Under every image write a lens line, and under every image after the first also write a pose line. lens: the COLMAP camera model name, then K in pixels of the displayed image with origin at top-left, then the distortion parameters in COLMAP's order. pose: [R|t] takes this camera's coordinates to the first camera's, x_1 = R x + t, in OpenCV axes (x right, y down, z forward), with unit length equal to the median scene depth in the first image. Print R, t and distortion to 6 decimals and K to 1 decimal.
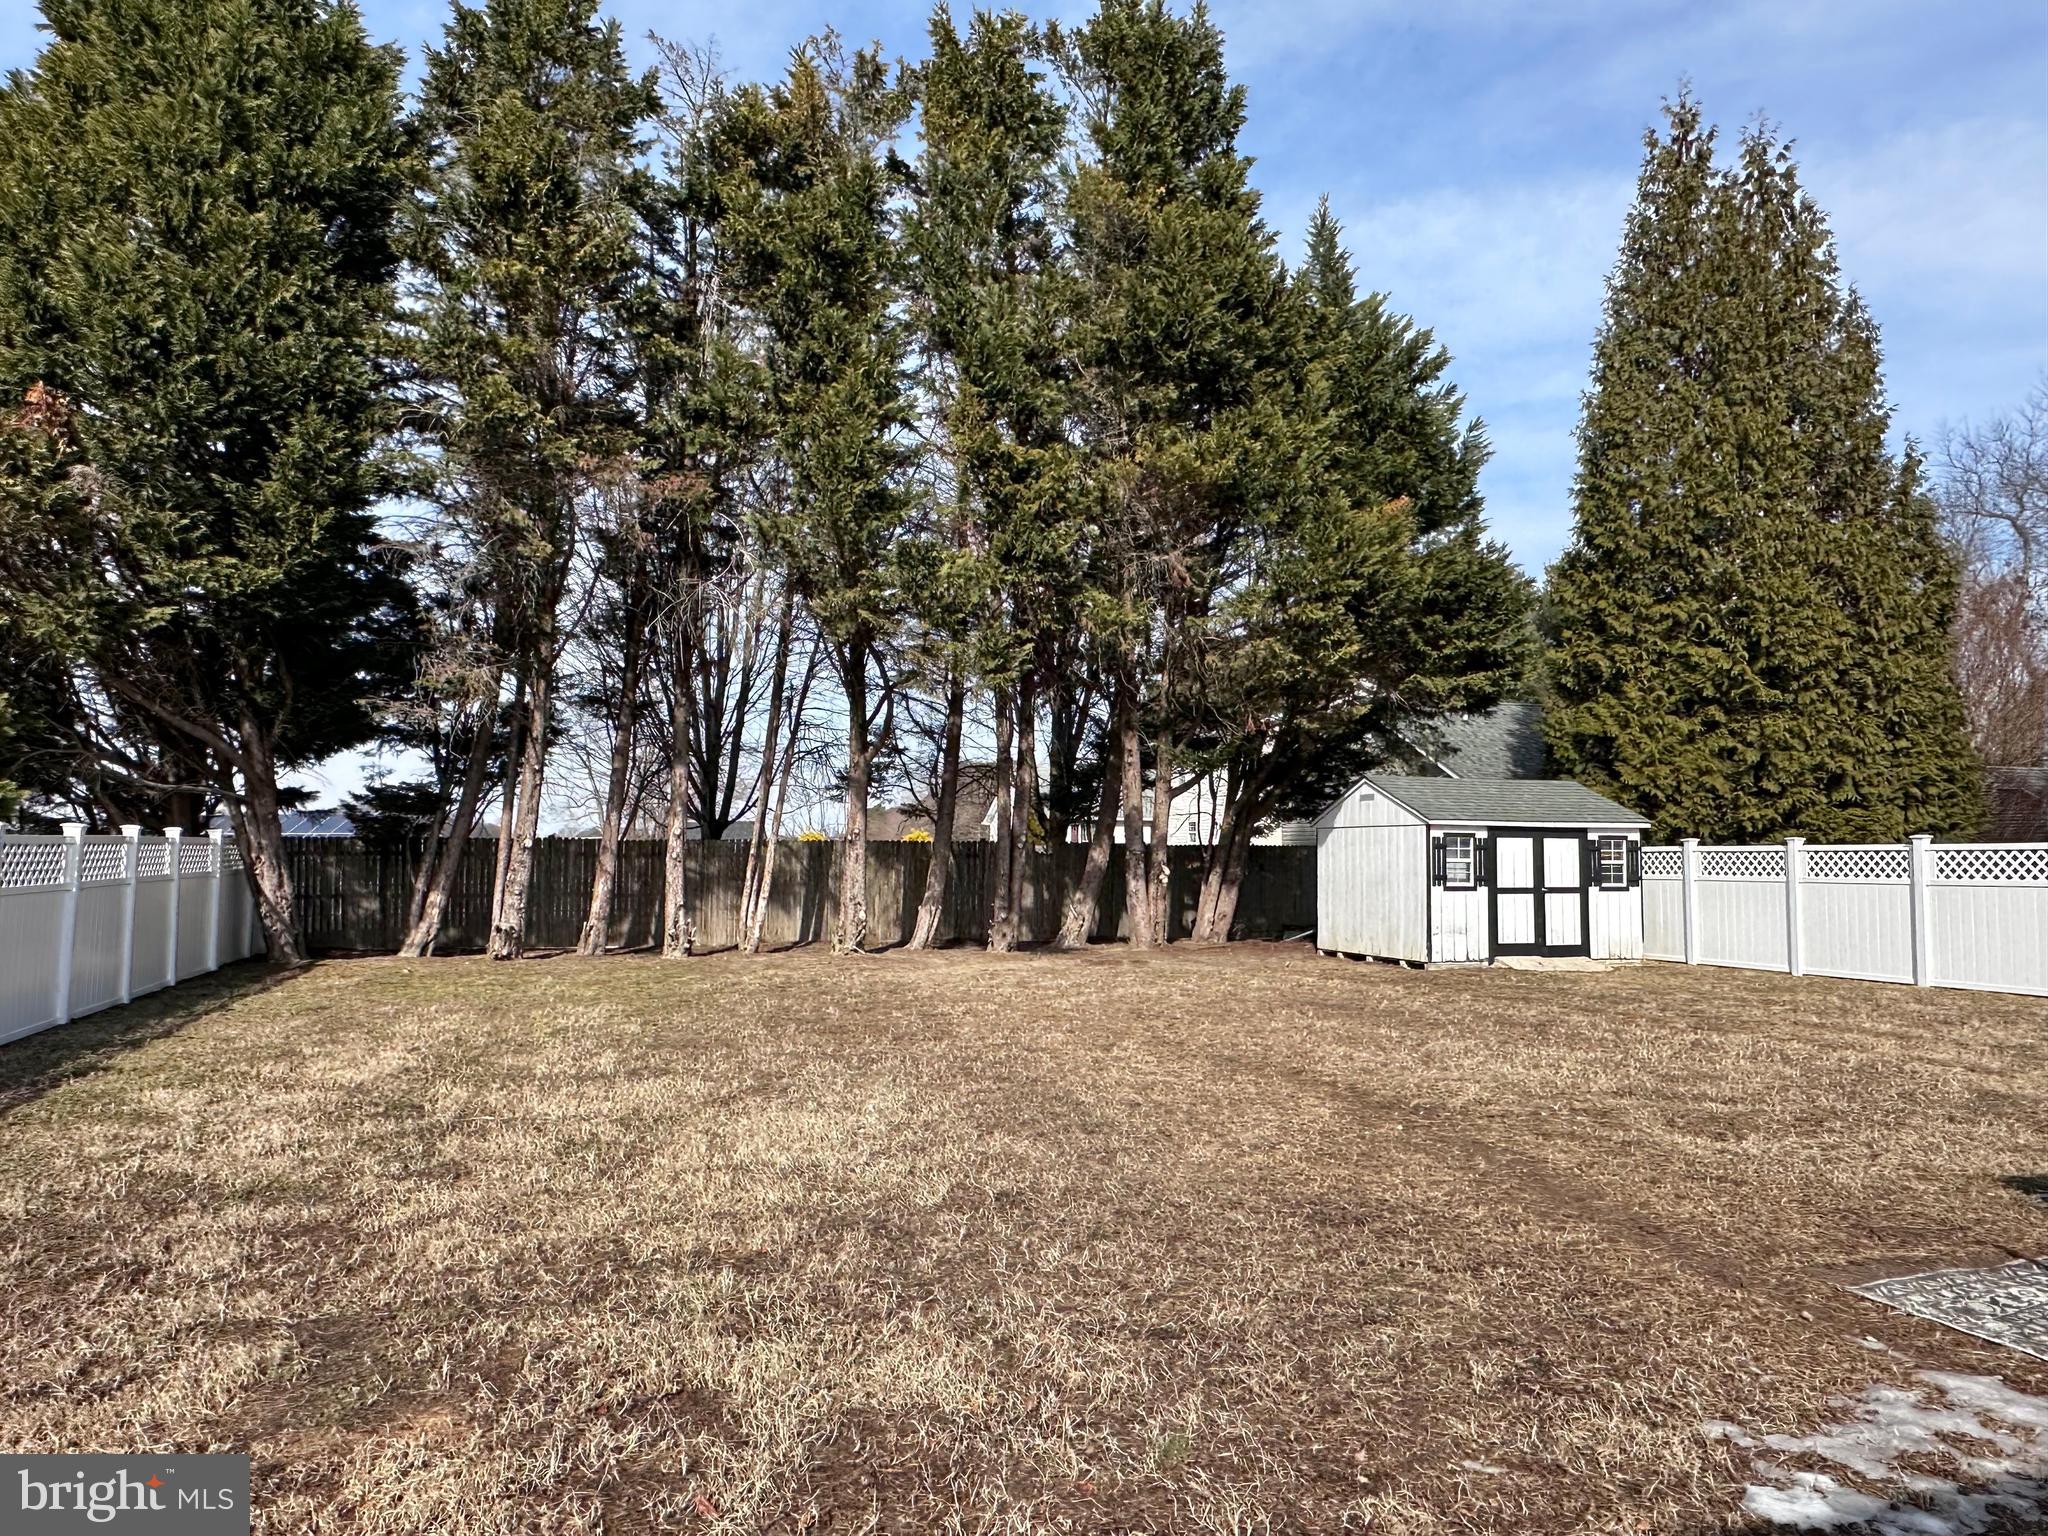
lens RADIAL K [[1384.5, 0, 1031.2], [0, 1384.5, 779.7], [0, 0, 1]] dist [-0.002378, -0.001355]
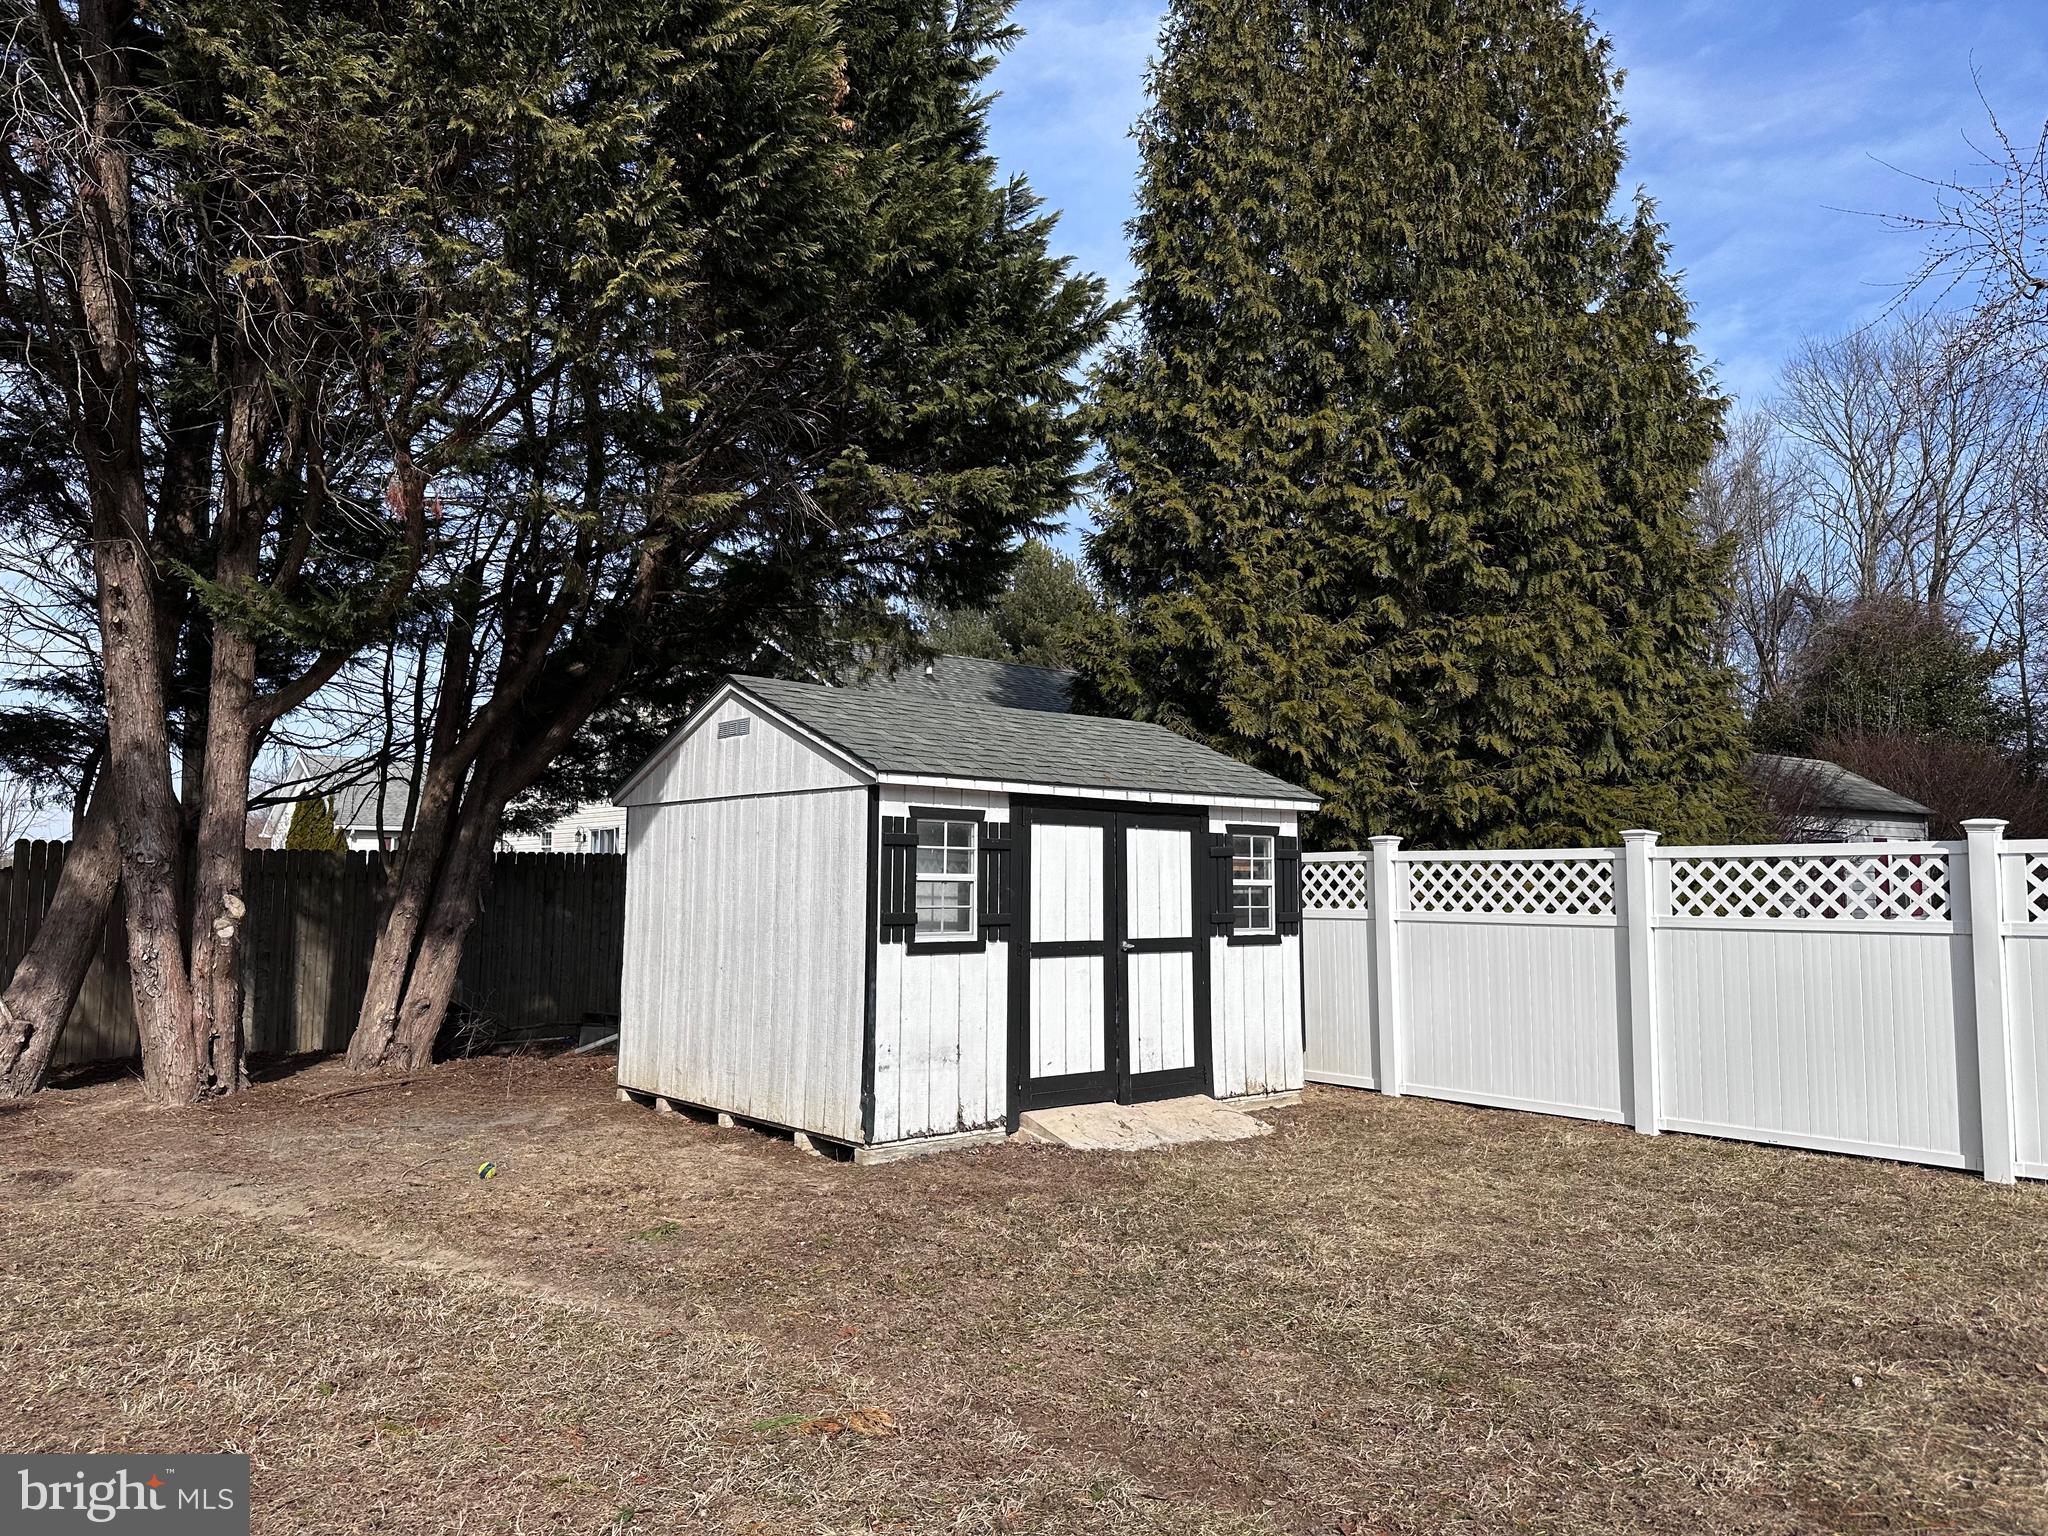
lens RADIAL K [[1437.2, 0, 1019.5], [0, 1437.2, 771.1], [0, 0, 1]] dist [0.062233, -0.001021]
pose [[0.927784, 0.030215, 0.371893, 0.162051], [-0.020796, 0.999354, -0.029313, 0.036847], [-0.372539, 0.019462, 0.927813, 0.565972]]
